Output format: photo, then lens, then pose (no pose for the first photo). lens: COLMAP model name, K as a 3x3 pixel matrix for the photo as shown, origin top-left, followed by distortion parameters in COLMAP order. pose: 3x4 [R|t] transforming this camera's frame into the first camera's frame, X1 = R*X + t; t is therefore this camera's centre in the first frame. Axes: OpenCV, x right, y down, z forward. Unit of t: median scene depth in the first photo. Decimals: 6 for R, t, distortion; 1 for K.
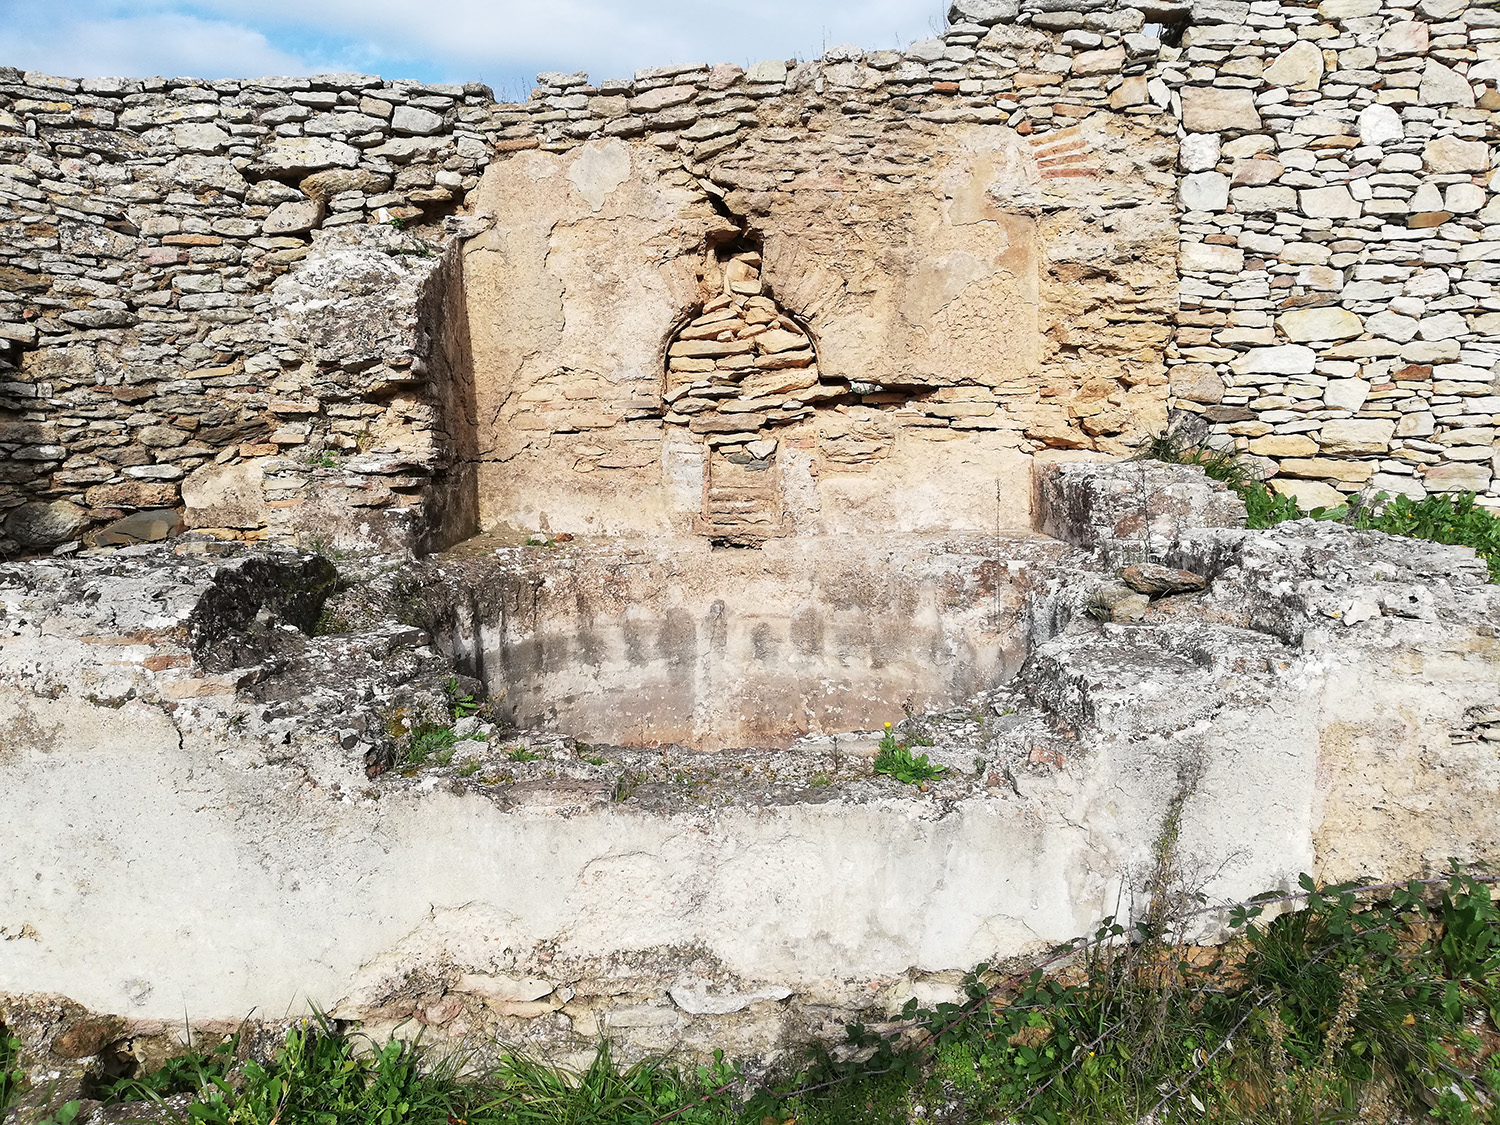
lens RADIAL K [[1123.6, 0, 750.7], [0, 1123.6, 560.6], [0, 0, 1]] dist [0.031935, -0.038920]
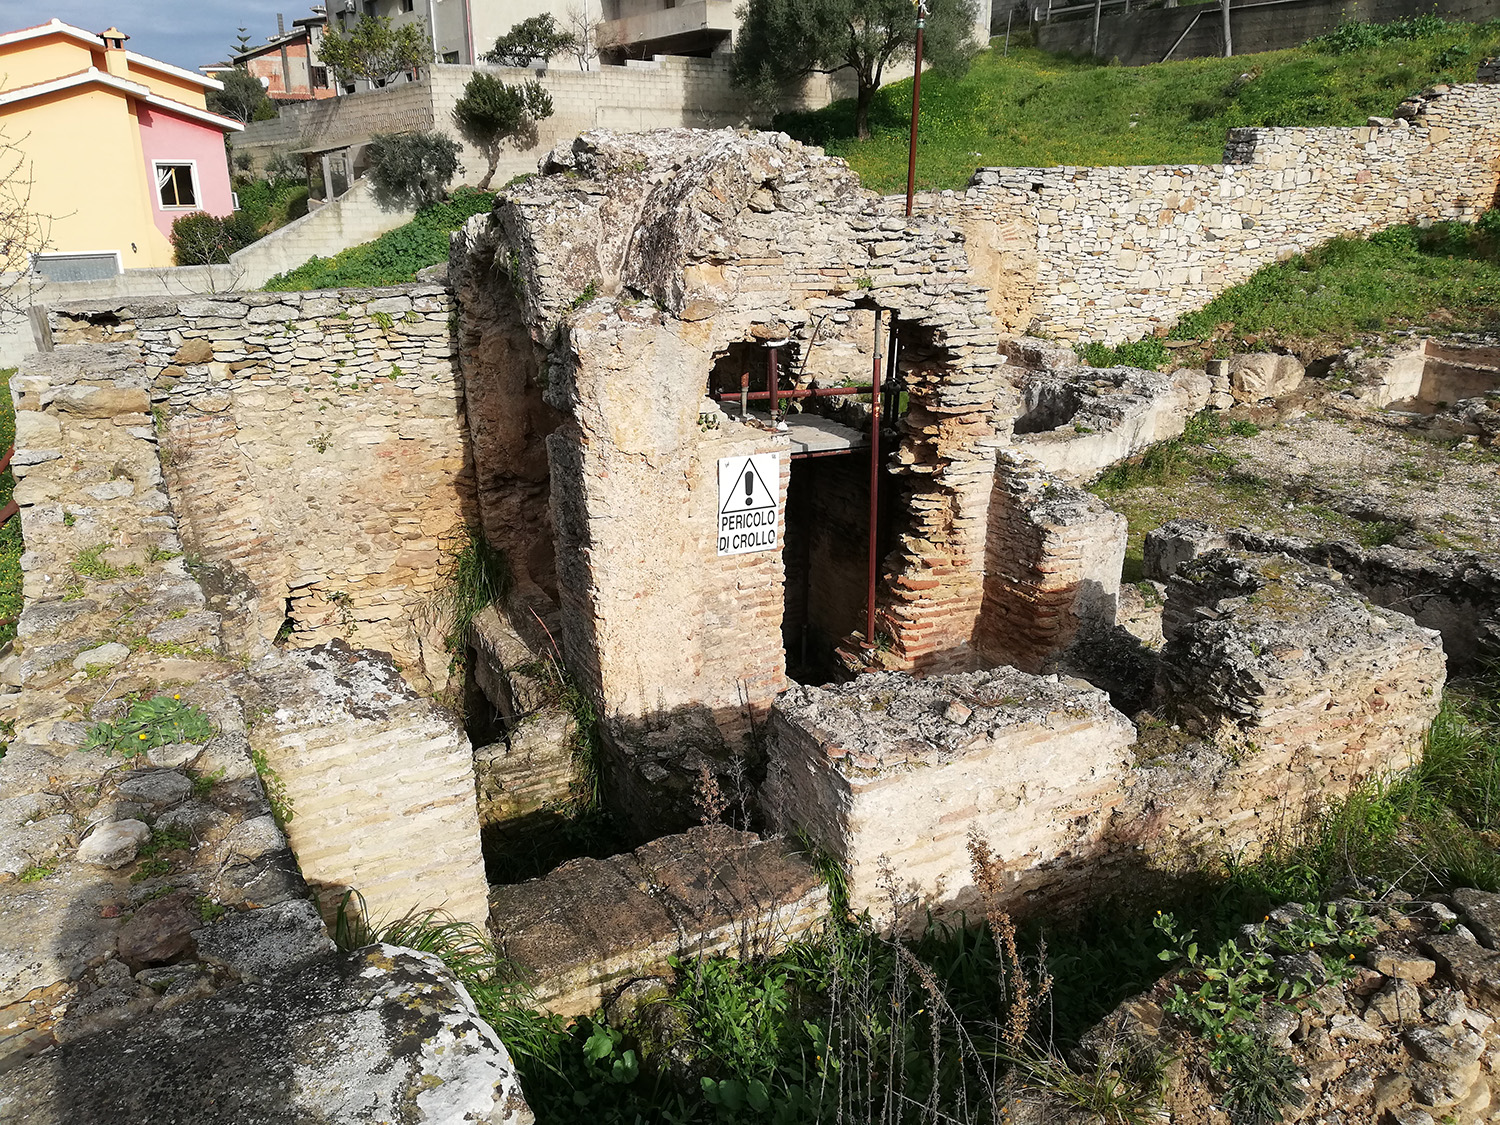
lens RADIAL K [[1123.6, 0, 754.0], [0, 1123.6, 573.1], [0, 0, 1]] dist [0.031935, -0.038920]
pose [[0.853659, -0.164309, 0.494236, -1.900775], [0.044946, 0.968635, 0.244390, -0.248253], [-0.518890, -0.186412, 0.834269, -1.281430]]
